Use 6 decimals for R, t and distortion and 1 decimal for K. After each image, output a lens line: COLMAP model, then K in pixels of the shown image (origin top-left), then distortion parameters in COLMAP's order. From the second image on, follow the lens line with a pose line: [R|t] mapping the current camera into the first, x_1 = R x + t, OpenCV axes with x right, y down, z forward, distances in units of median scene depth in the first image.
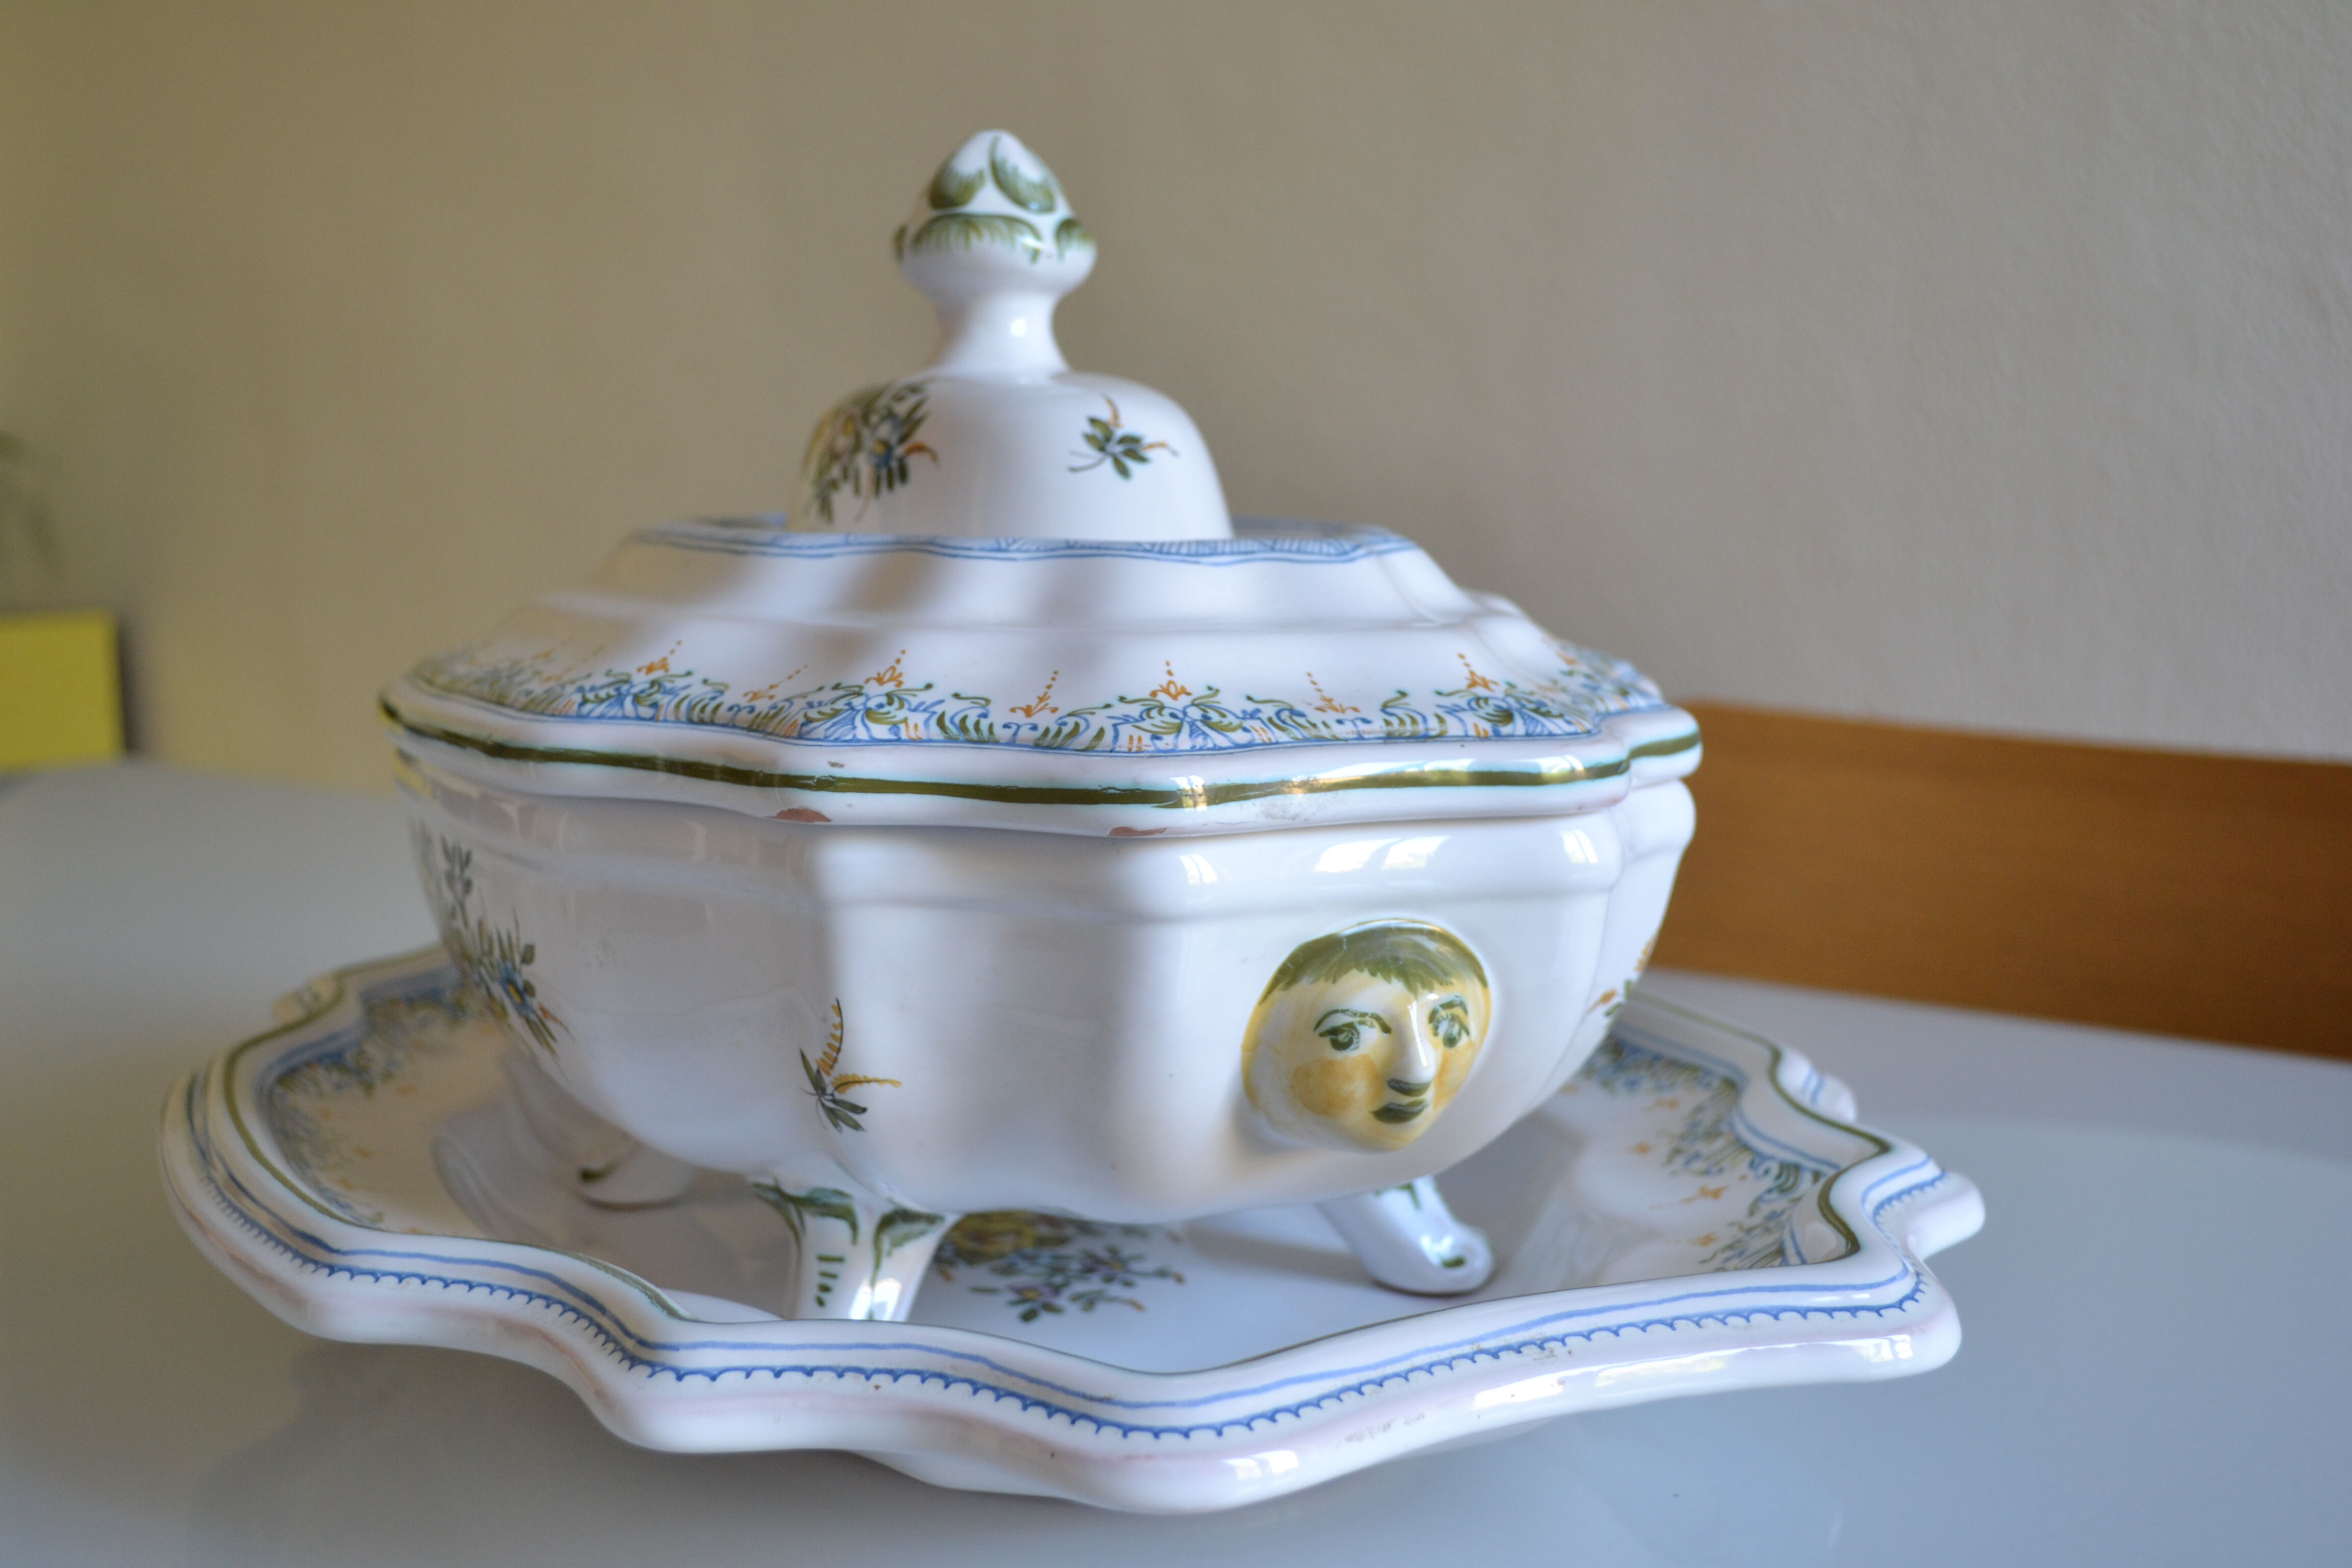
lens RADIAL K [[2769.7, 0, 1176.0], [0, 2769.7, 784.0], [0, 0, 1]] dist [-0.057881, 0.017172]
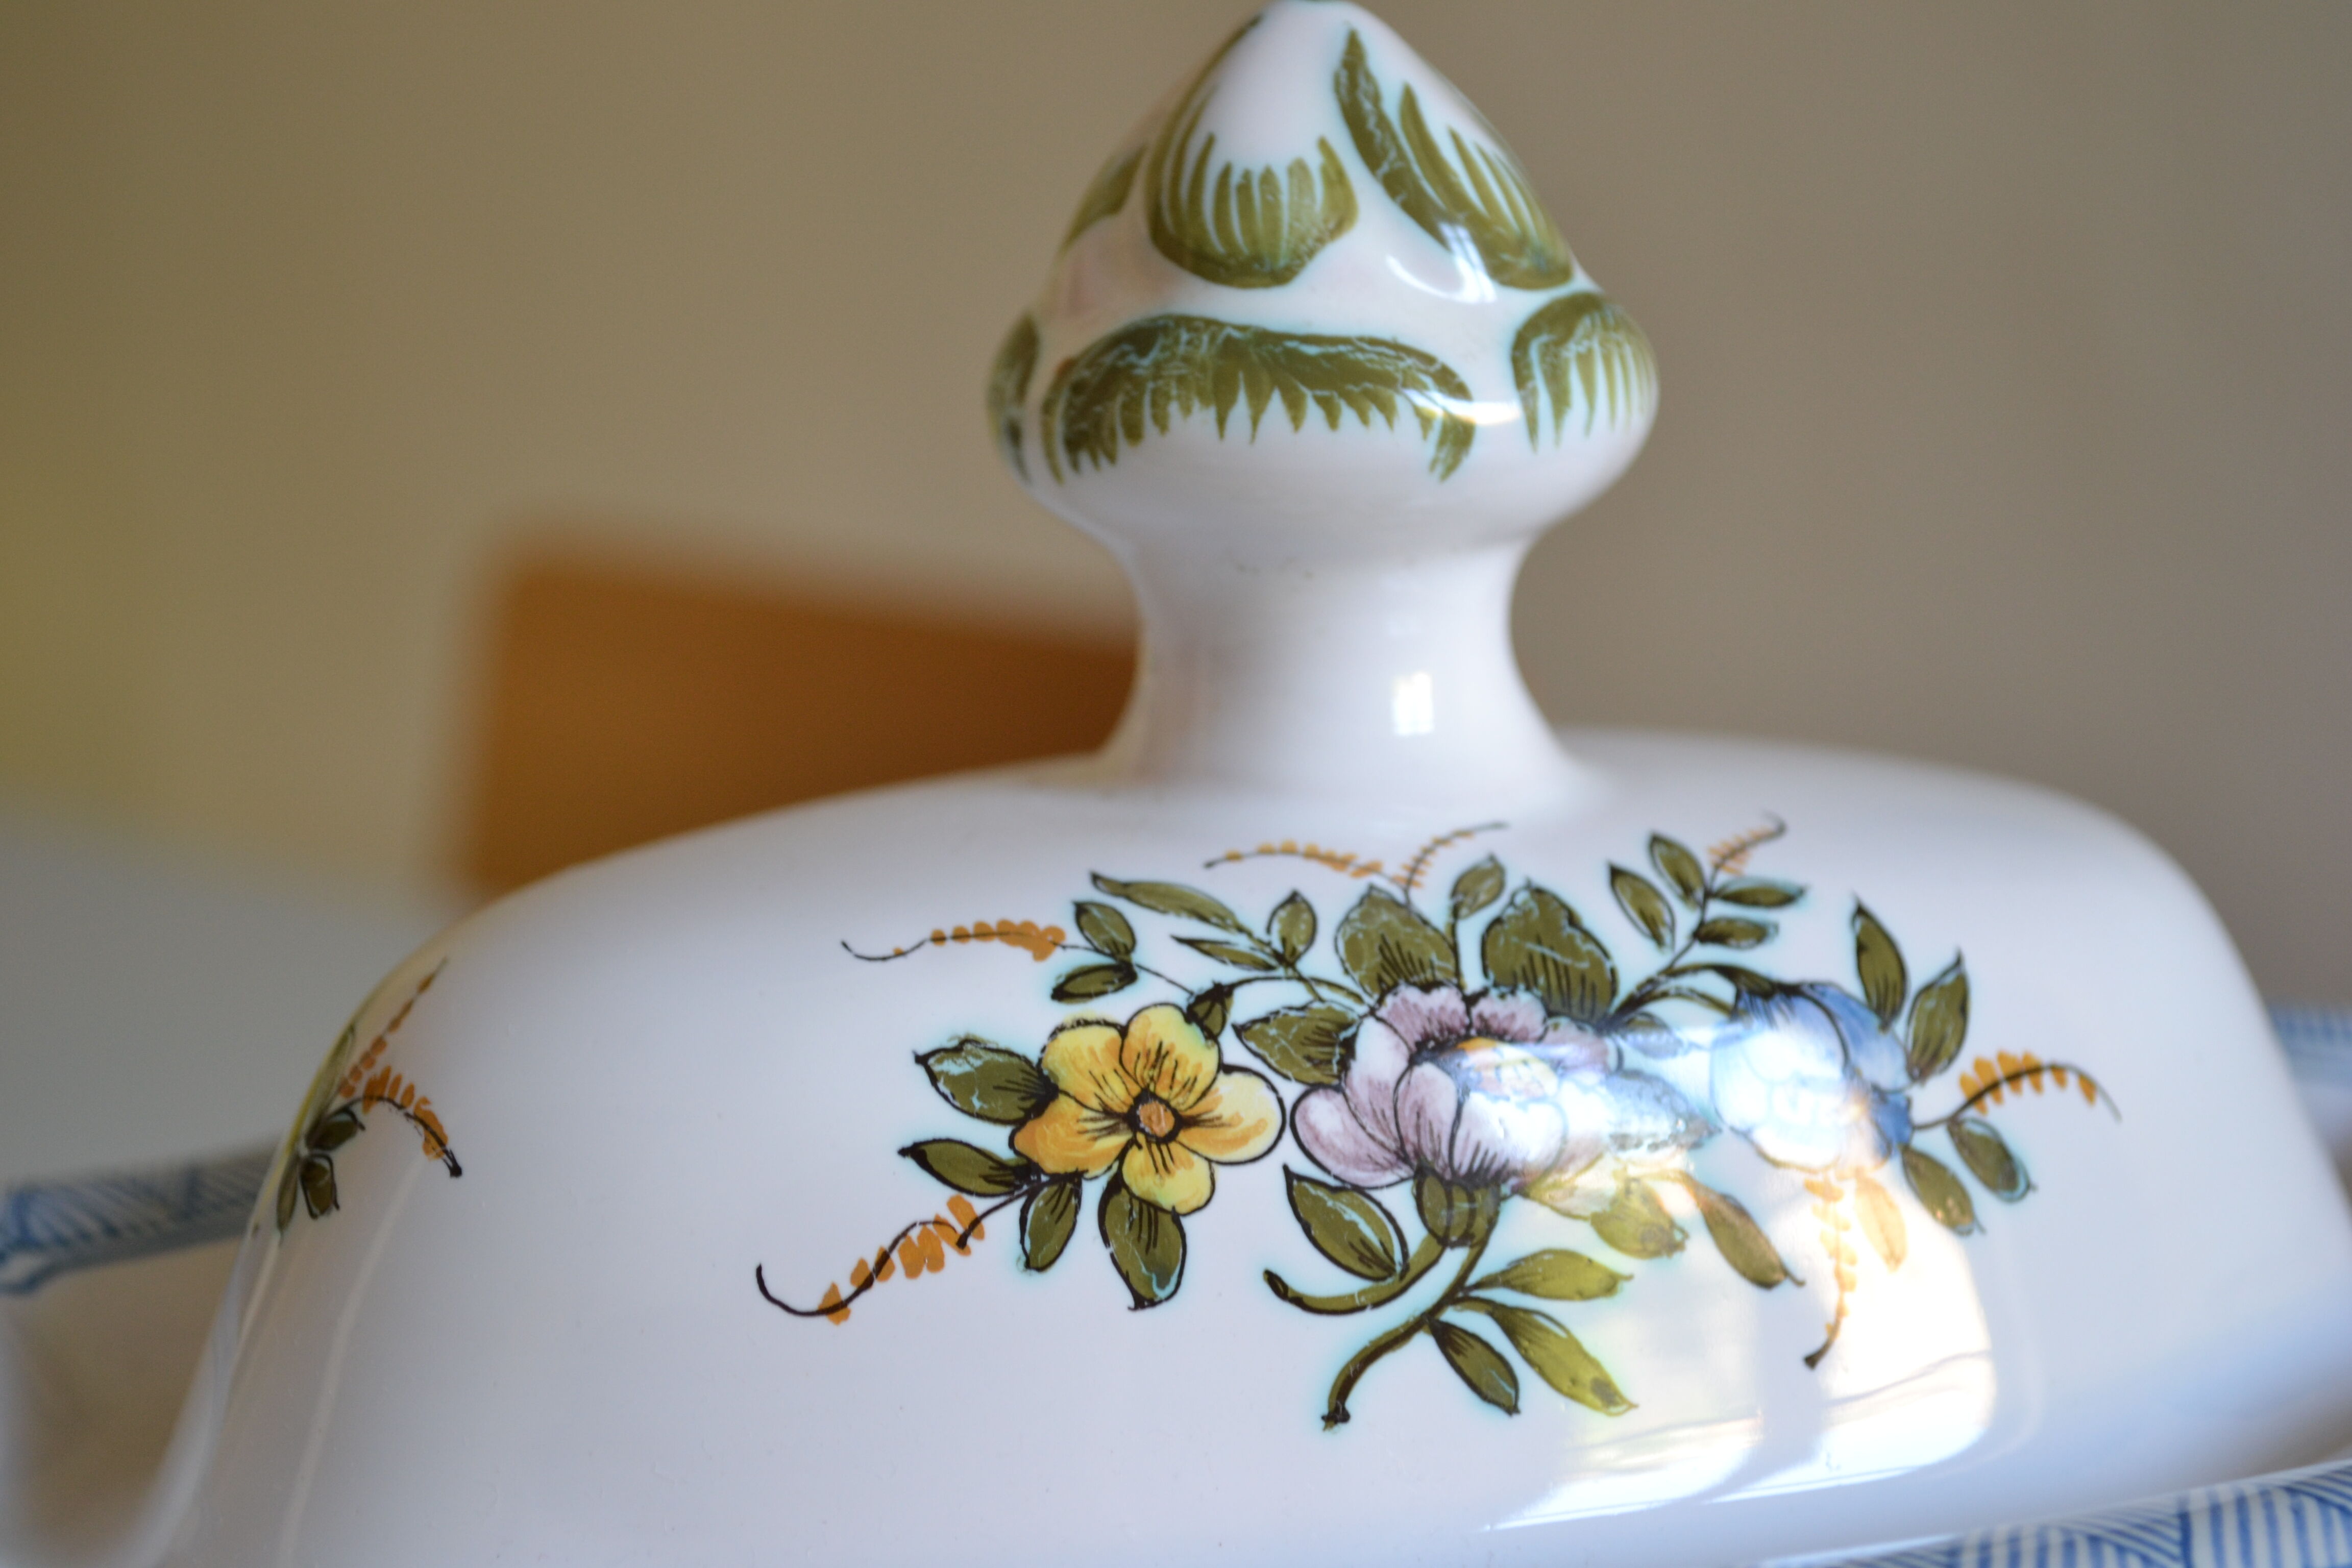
lens RADIAL K [[4046.7, 0, 1176.0], [0, 4046.7, 784.0], [0, 0, 1]] dist [0.004589, -0.074650]
pose [[0.131628, -0.189842, 0.972951, -0.655076], [0.137887, 0.975456, 0.171676, -0.293630], [-0.981663, 0.111560, 0.154574, 1.214919]]
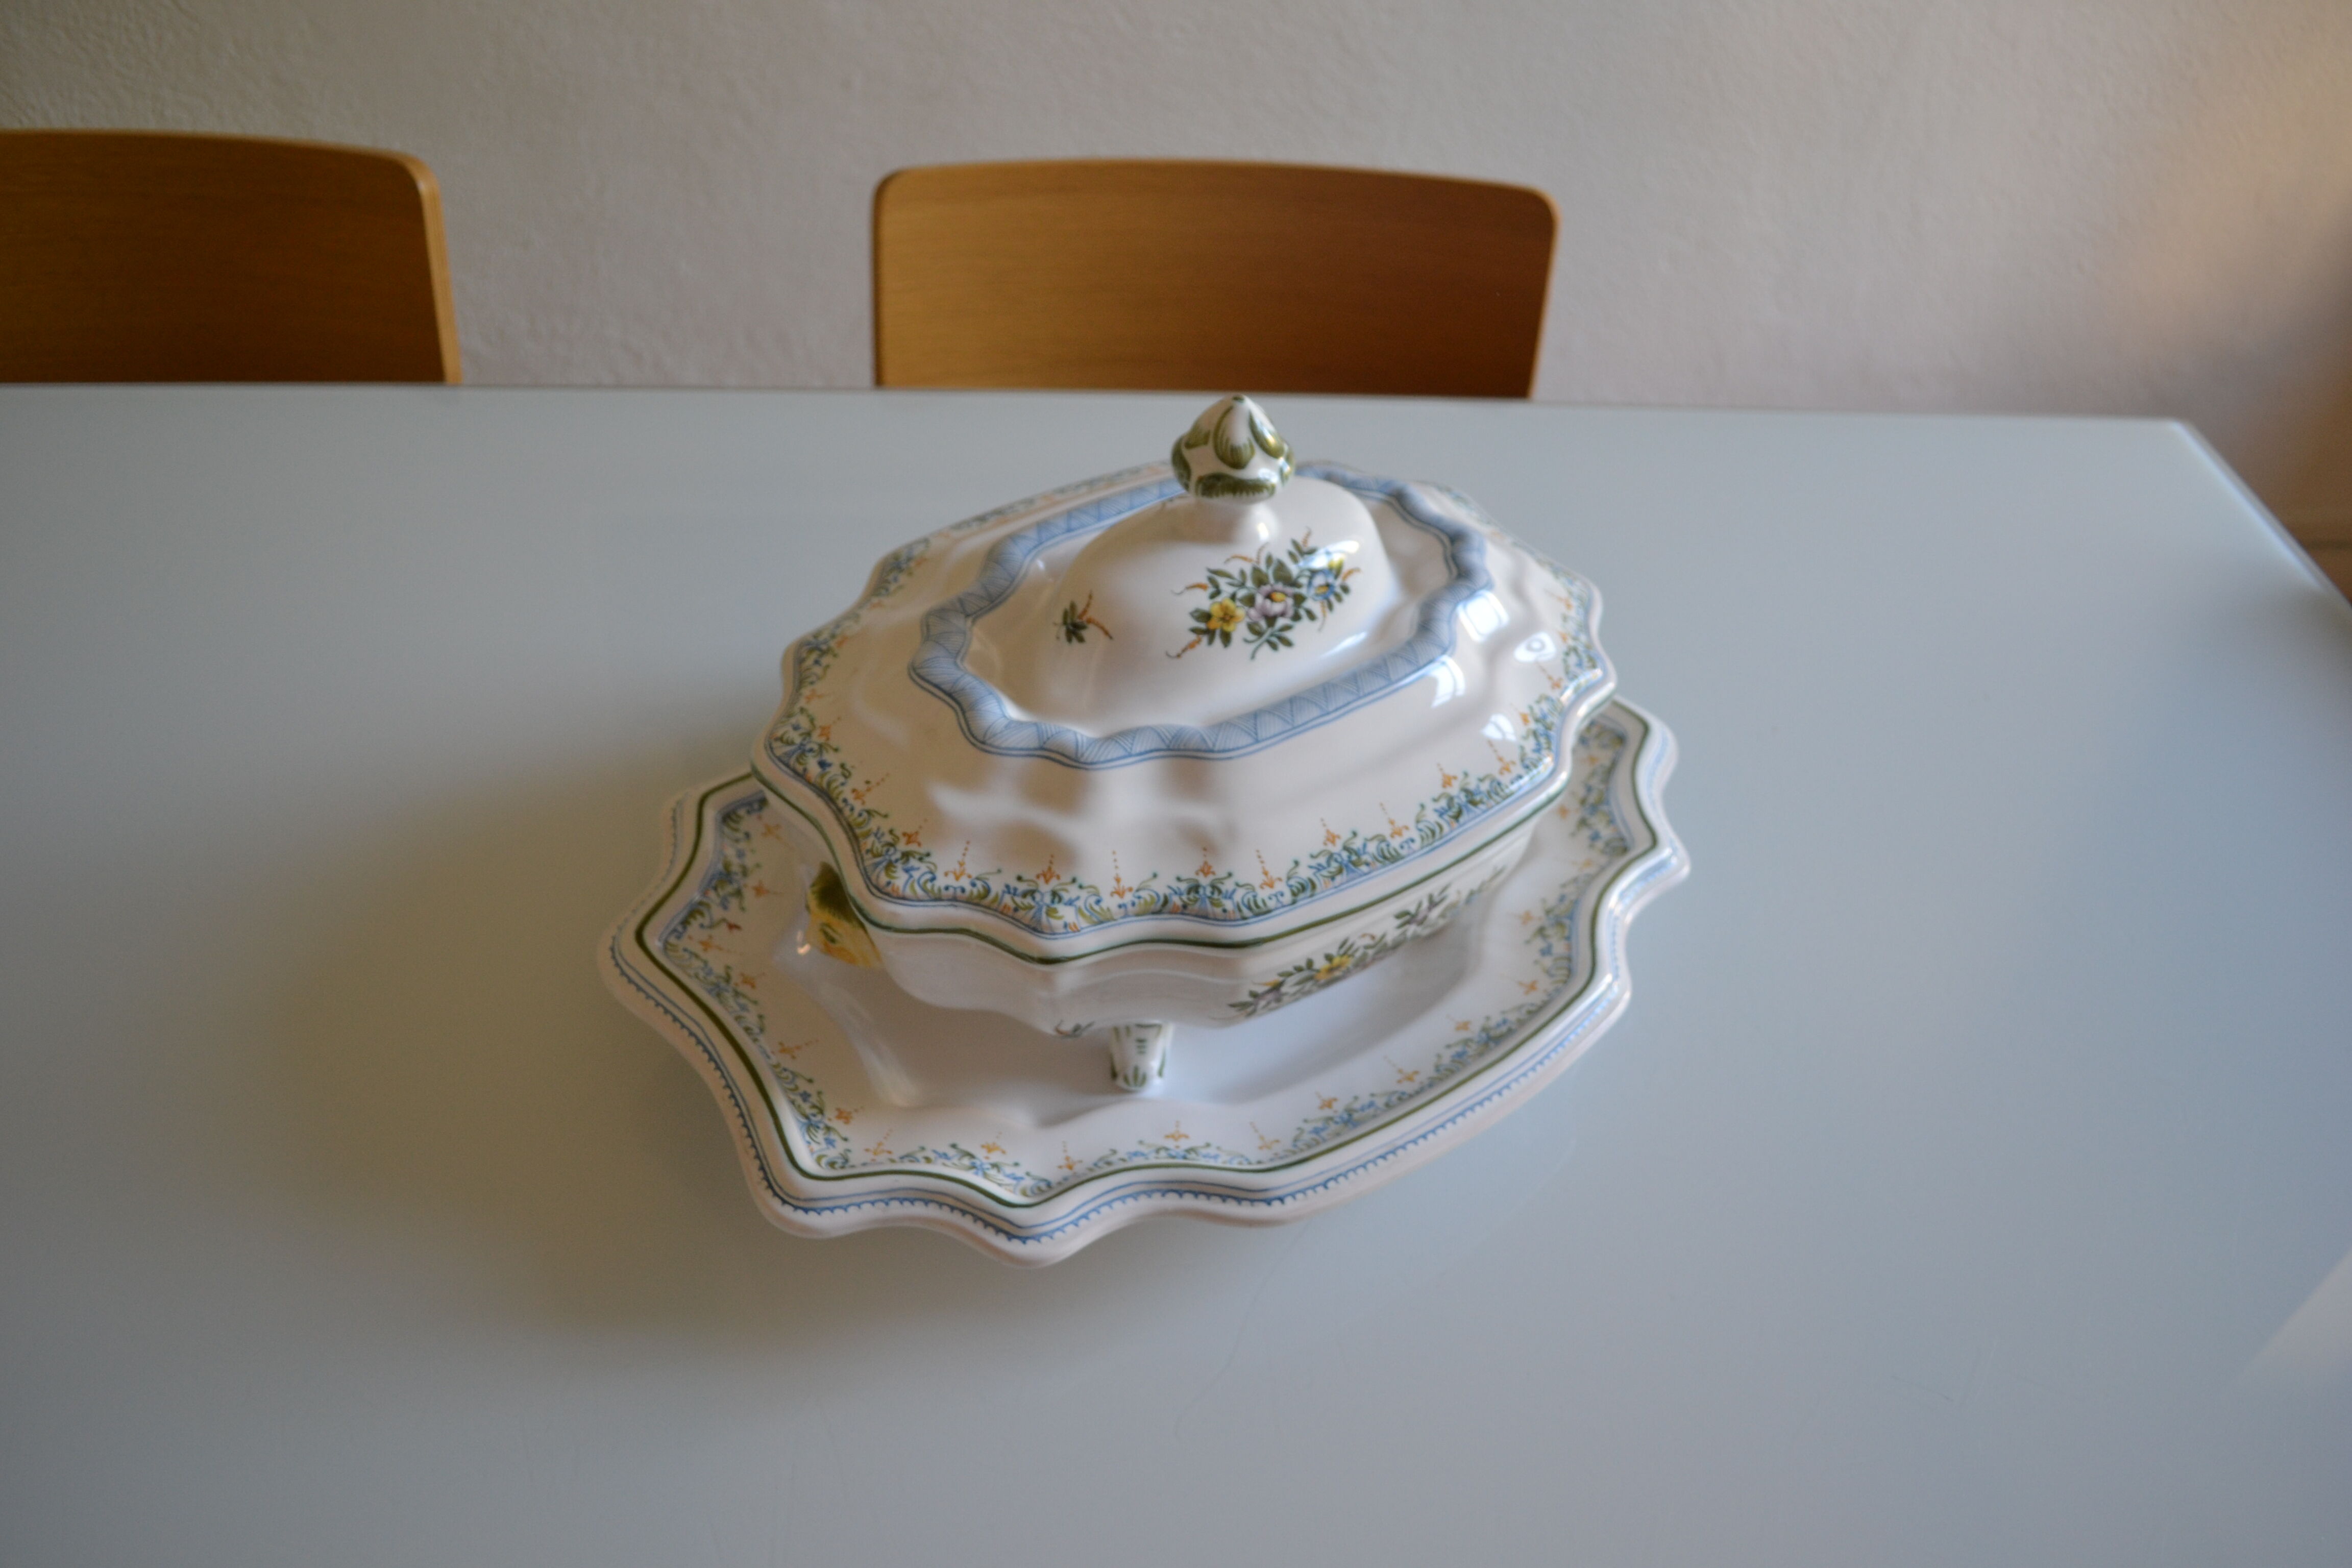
lens RADIAL K [[1850.0, 0, 1173.5], [0, 1850.0, 793.5], [0, 0, 1]] dist [-0.083866, 0.000856]
pose [[-0.181444, -0.681974, 0.708512, -1.226847], [0.048045, 0.713463, 0.699044, -1.037811], [-0.982227, 0.160878, -0.096688, 1.494628]]
